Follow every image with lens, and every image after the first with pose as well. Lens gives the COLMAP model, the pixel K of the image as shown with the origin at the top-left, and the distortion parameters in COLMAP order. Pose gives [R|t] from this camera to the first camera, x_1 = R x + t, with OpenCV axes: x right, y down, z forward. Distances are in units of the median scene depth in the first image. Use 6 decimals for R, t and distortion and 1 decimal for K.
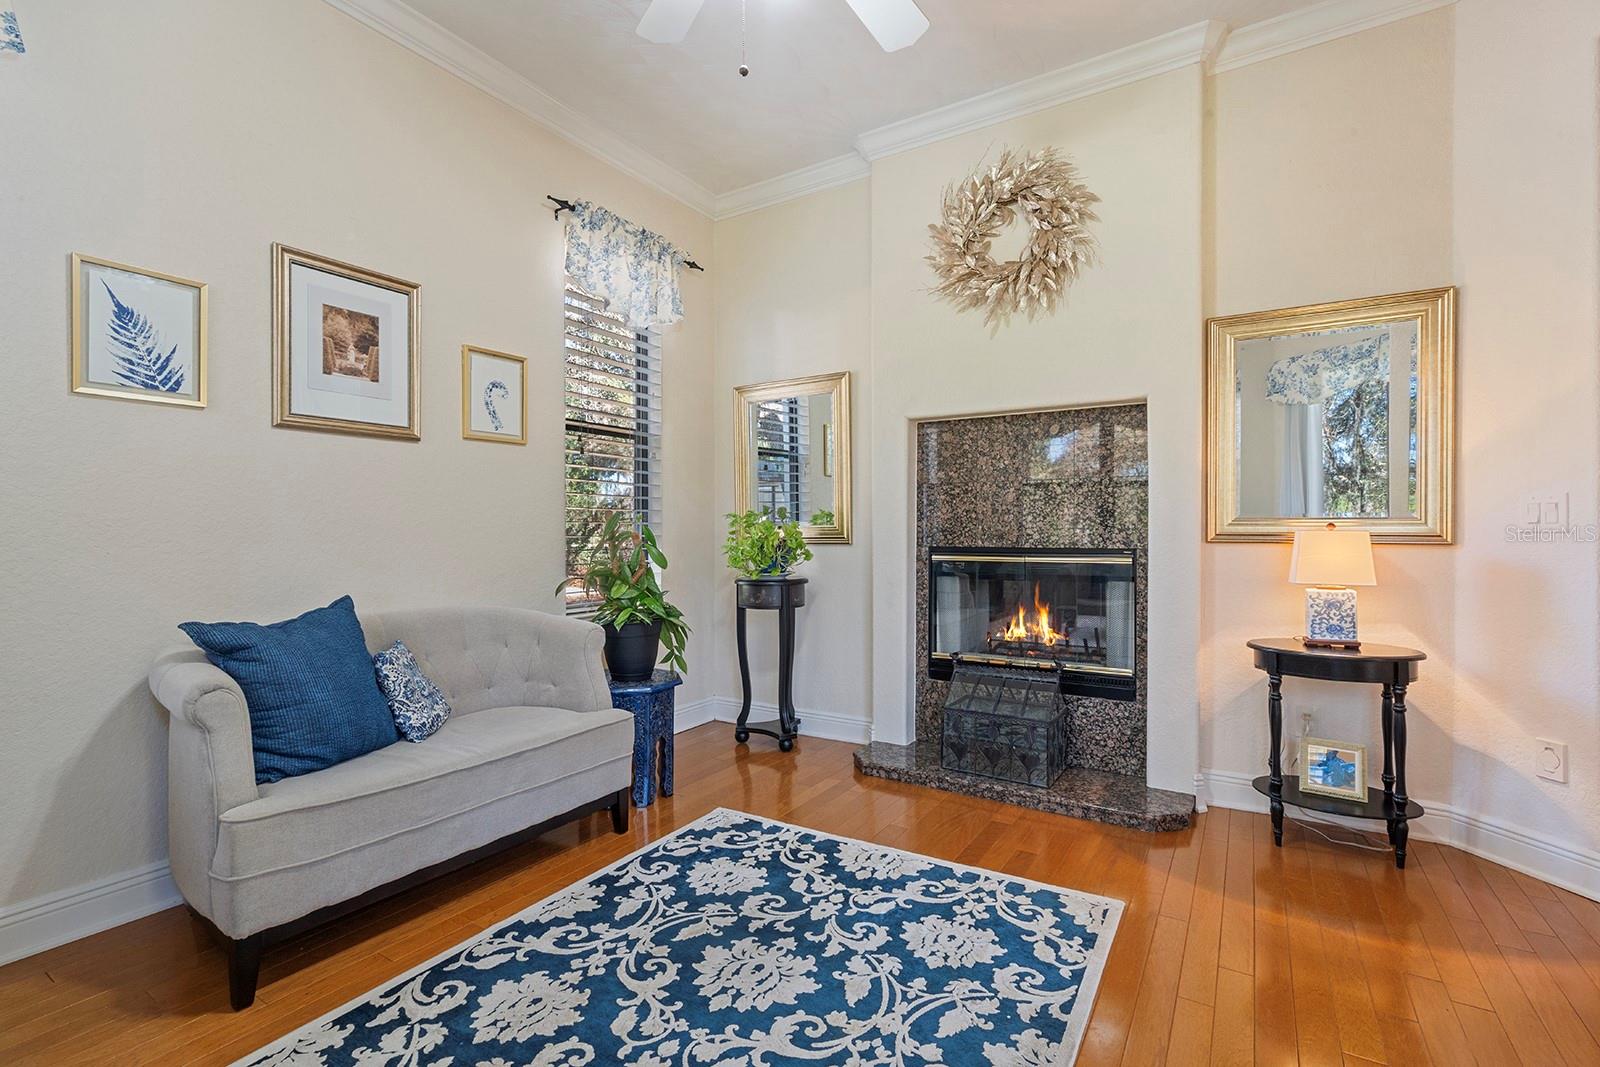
lens RADIAL K [[731.5, 0, 793.2], [0, 731.5, 532.5], [0, 0, 1]] dist [-0.000147, -0.000005]
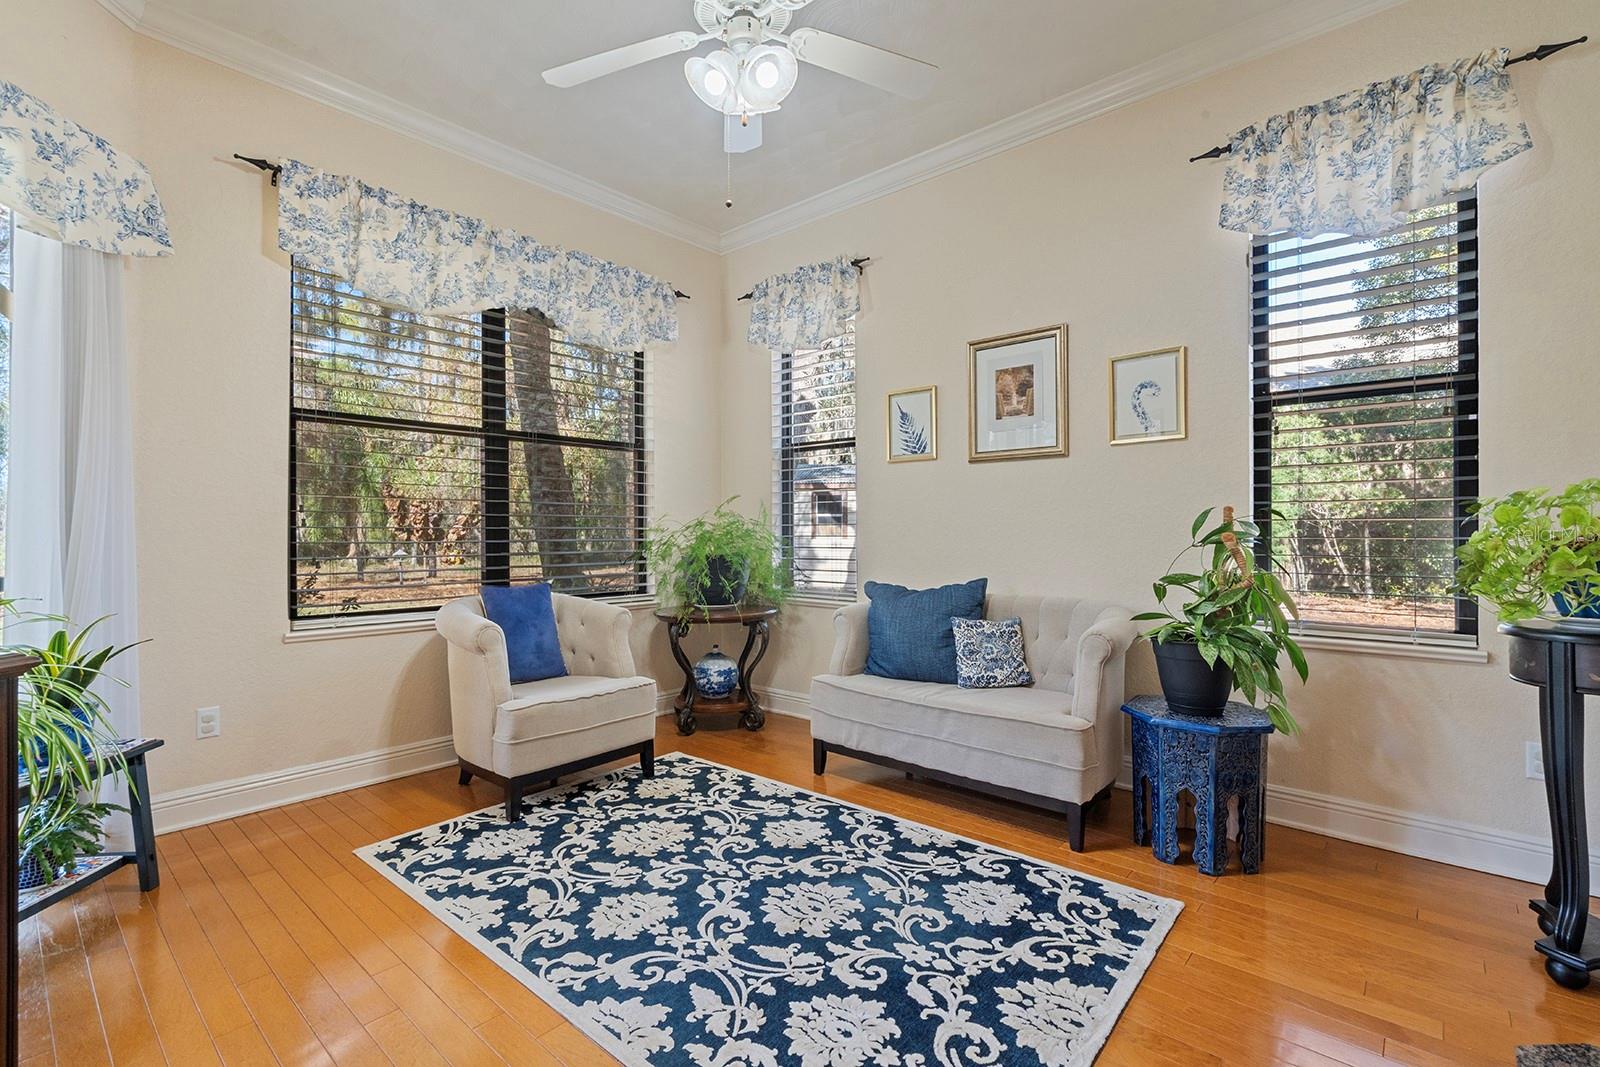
lens RADIAL K [[731.5, 0, 793.8], [0, 731.5, 530.5], [0, 0, 1]] dist [-0.000147, -0.000005]
pose [[-0.163201, -0.000708, -0.986593, 0.893959], [0.001820, 0.999998, -0.001019, -0.004062], [0.986591, -0.001962, -0.163199, 0.935028]]
